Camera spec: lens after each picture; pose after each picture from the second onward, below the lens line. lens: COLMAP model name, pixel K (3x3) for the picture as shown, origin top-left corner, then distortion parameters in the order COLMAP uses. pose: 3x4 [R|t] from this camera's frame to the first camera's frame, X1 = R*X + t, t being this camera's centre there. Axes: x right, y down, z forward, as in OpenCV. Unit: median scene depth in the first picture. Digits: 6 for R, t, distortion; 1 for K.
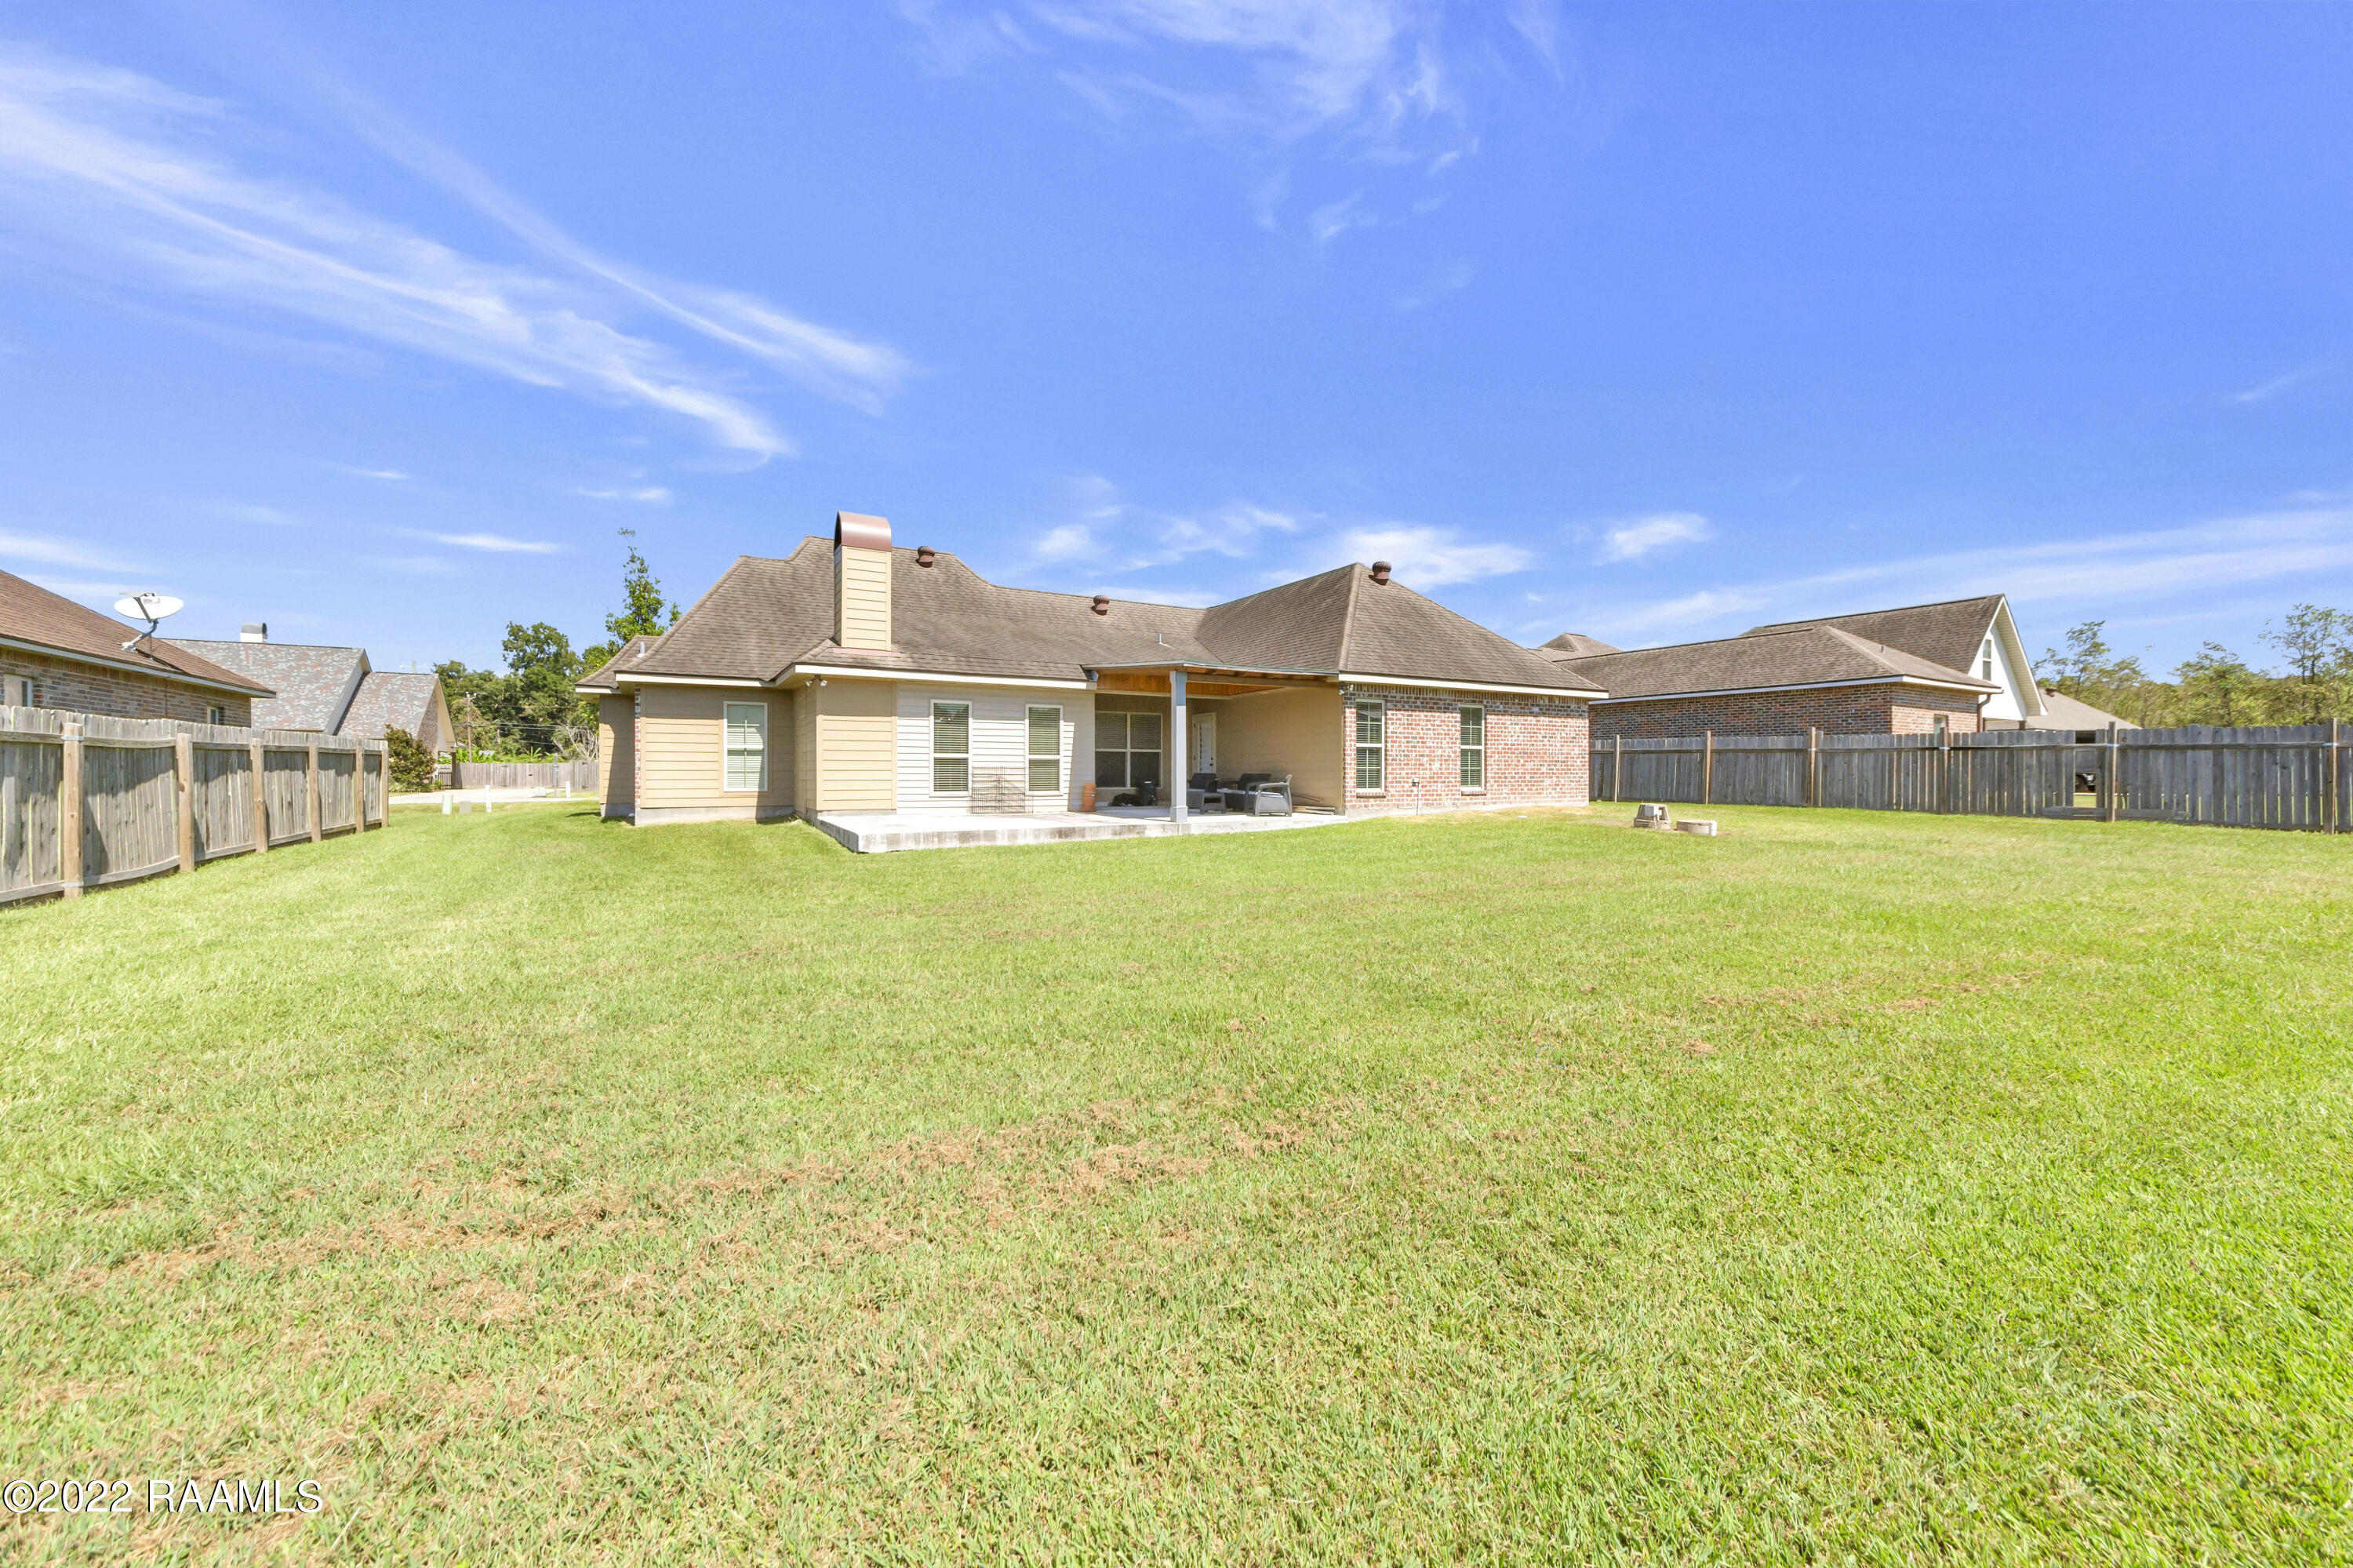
lens RADIAL K [[939.2, 0, 1176.7], [0, 939.2, 777.9], [0, 0, 1]] dist [0.000028, 0.000263]
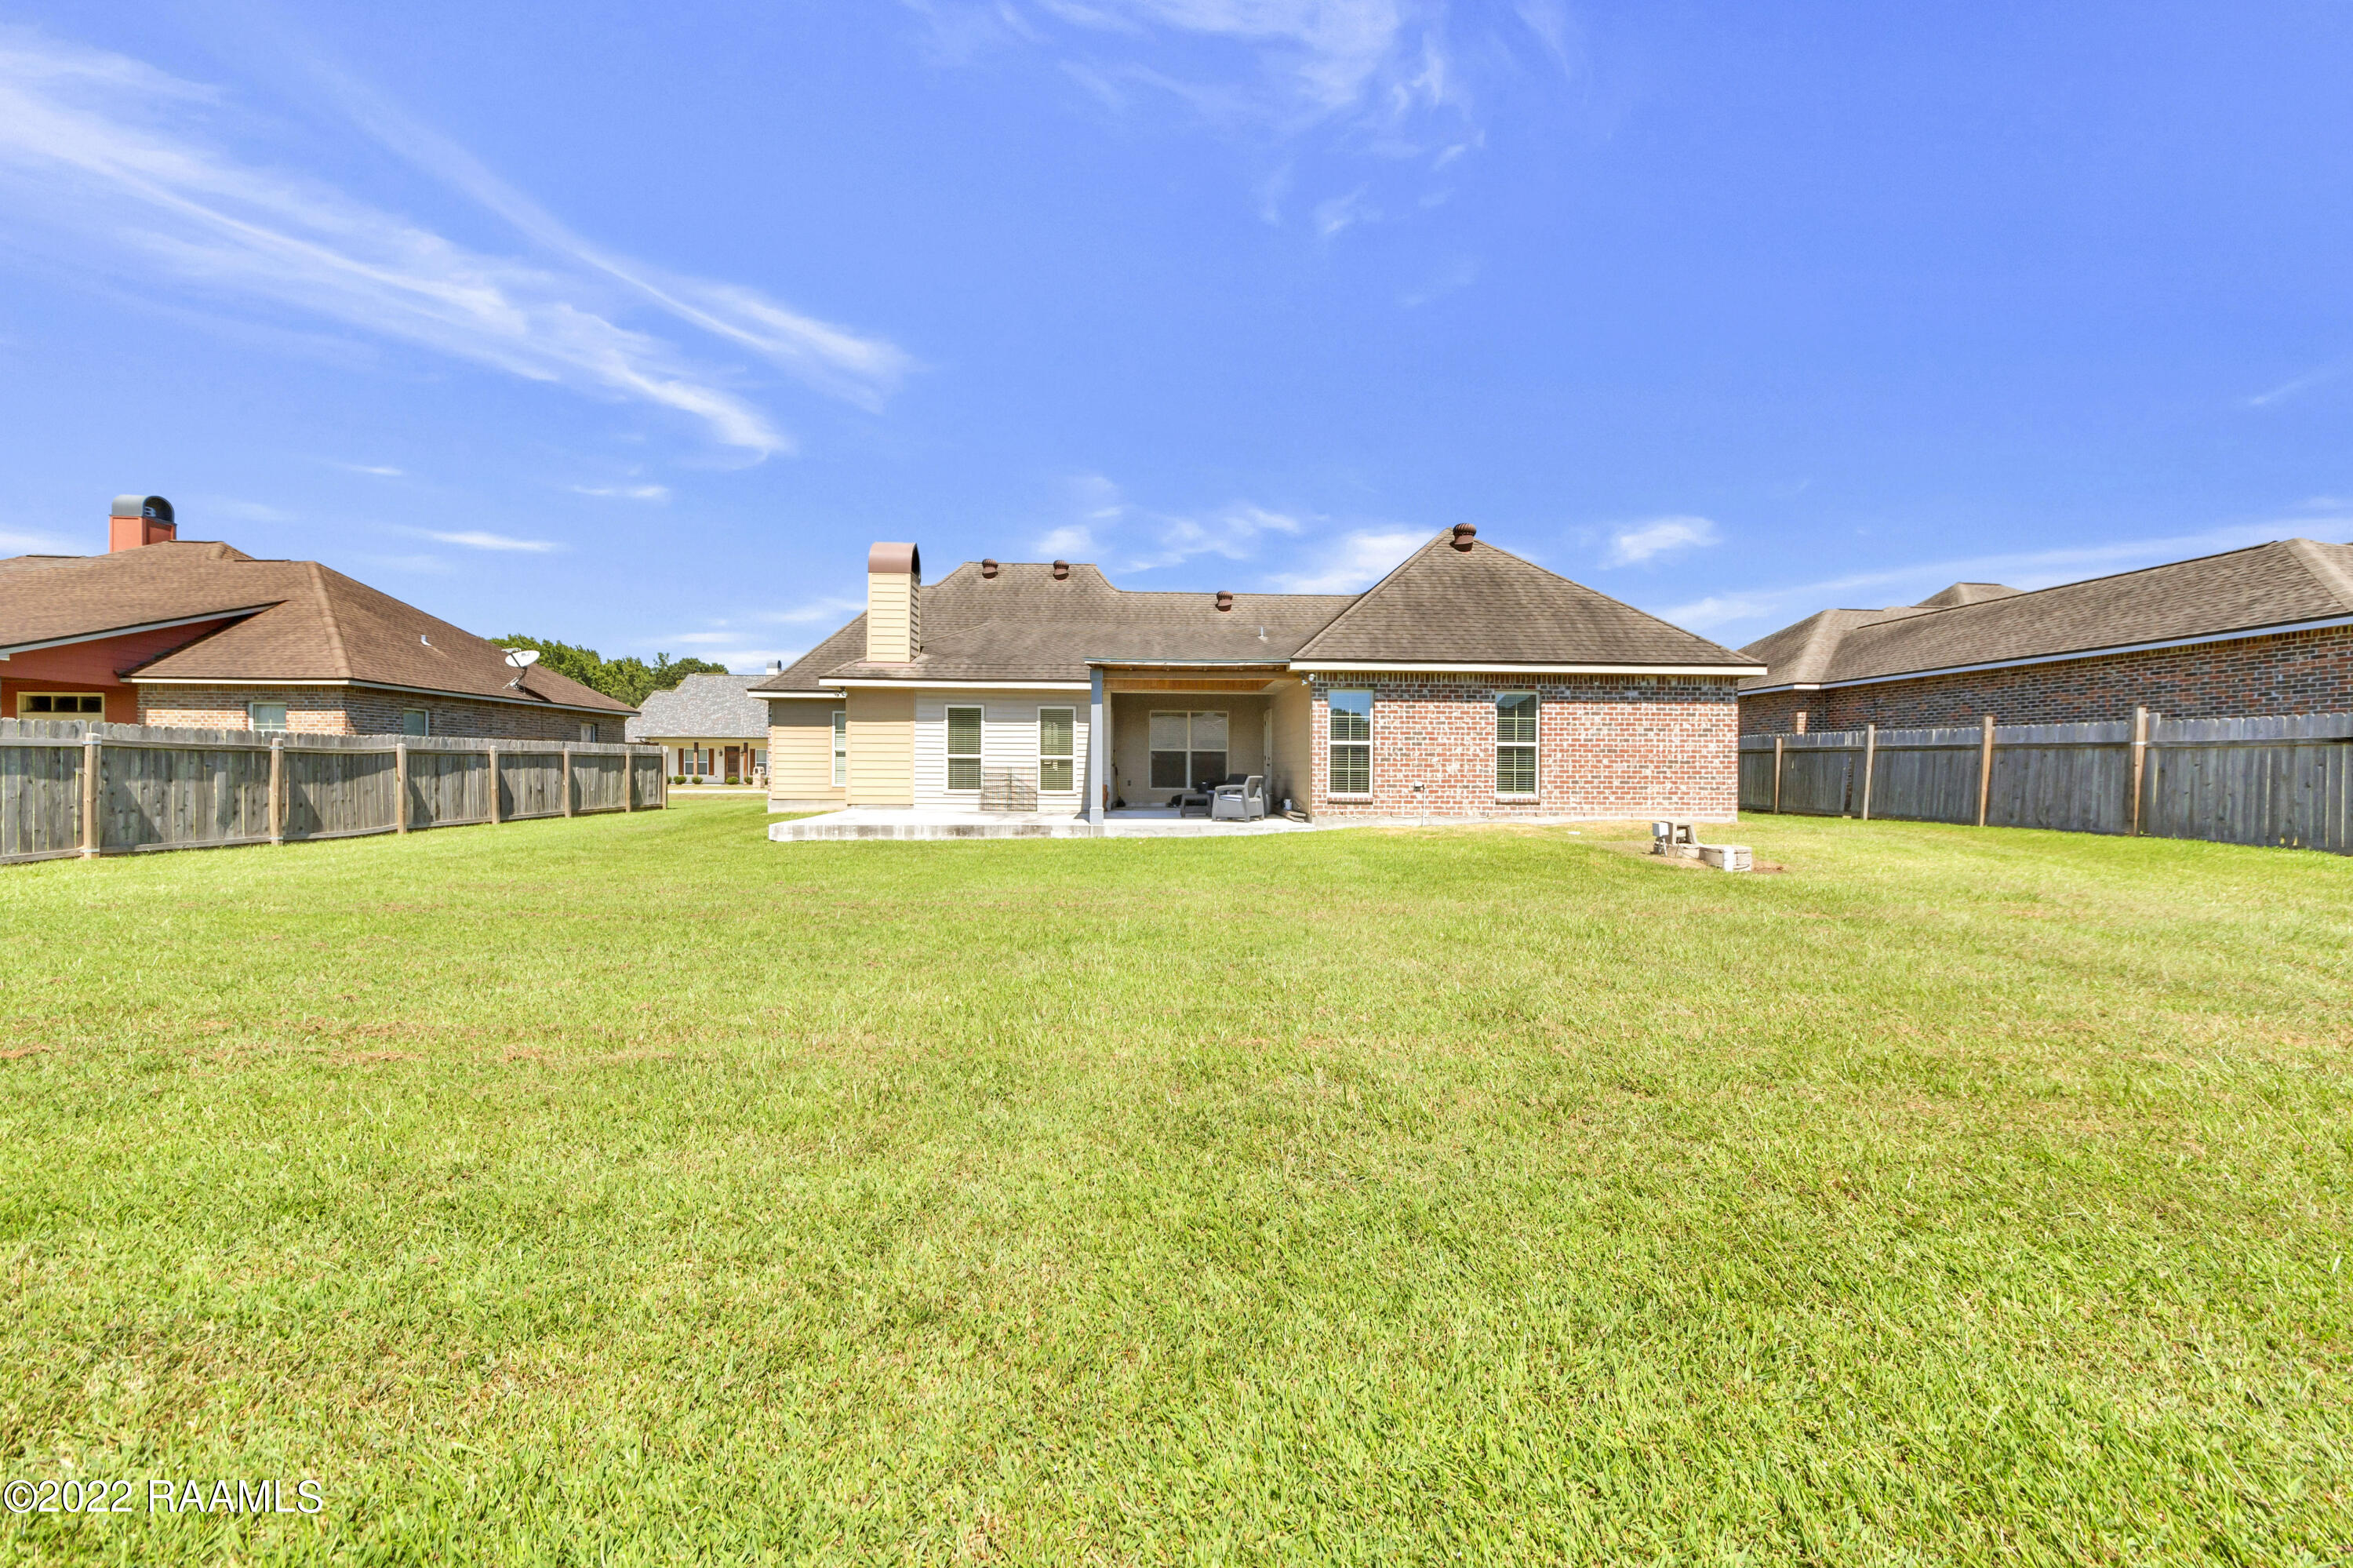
lens RADIAL K [[939.2, 0, 1176.5], [0, 939.2, 776.7], [0, 0, 1]] dist [0.000028, 0.000263]
pose [[0.874760, 0.008621, -0.484480, 0.468412], [-0.008375, 0.999961, 0.002671, -0.004674], [0.484485, 0.001721, 0.874798, 0.161133]]
